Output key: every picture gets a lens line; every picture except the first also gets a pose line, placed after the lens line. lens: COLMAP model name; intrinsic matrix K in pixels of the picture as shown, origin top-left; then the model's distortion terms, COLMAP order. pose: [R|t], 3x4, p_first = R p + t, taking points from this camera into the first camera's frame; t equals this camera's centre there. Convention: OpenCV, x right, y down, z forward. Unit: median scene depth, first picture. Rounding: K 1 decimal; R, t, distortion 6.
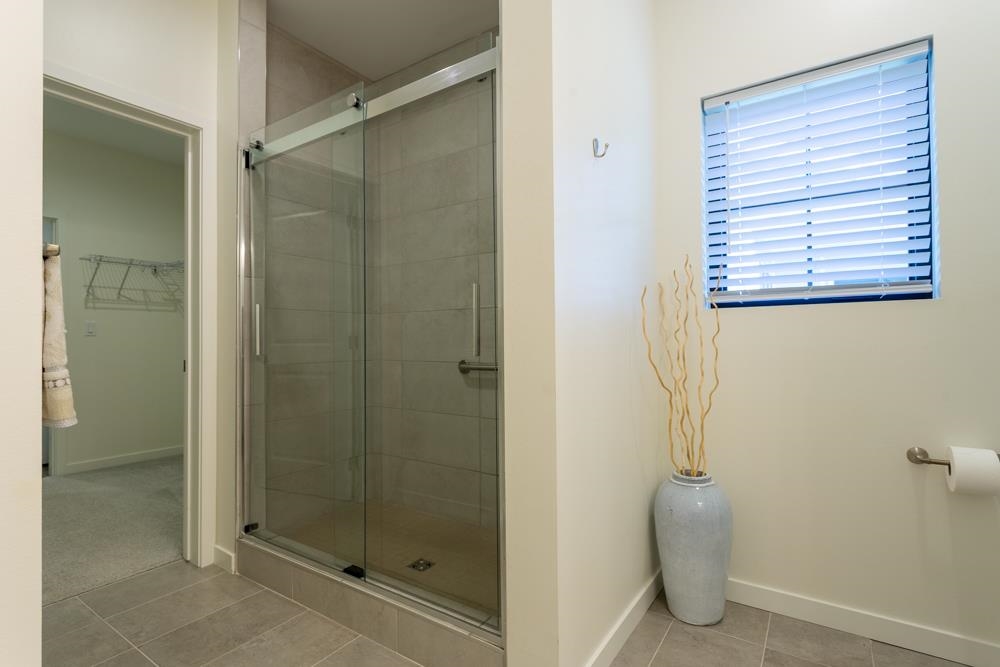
lens RADIAL K [[483.0, 0, 496.6], [0, 483.0, 332.9], [0, 0, 1]] dist [0.000499, -0.000713]
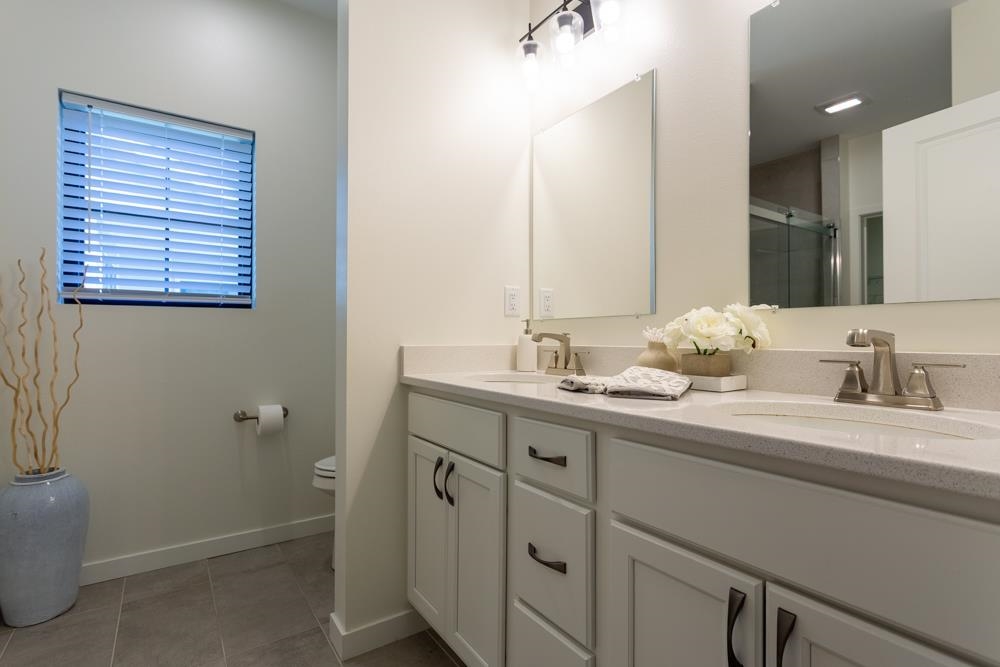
lens RADIAL K [[483.0, 0, 497.9], [0, 483.0, 334.9], [0, 0, 1]] dist [0.000499, -0.000713]
pose [[0.369925, 0.014318, 0.928951, -0.165050], [-0.016590, 0.999824, -0.008803, 0.008132], [-0.928914, -0.012155, 0.370097, -0.216112]]
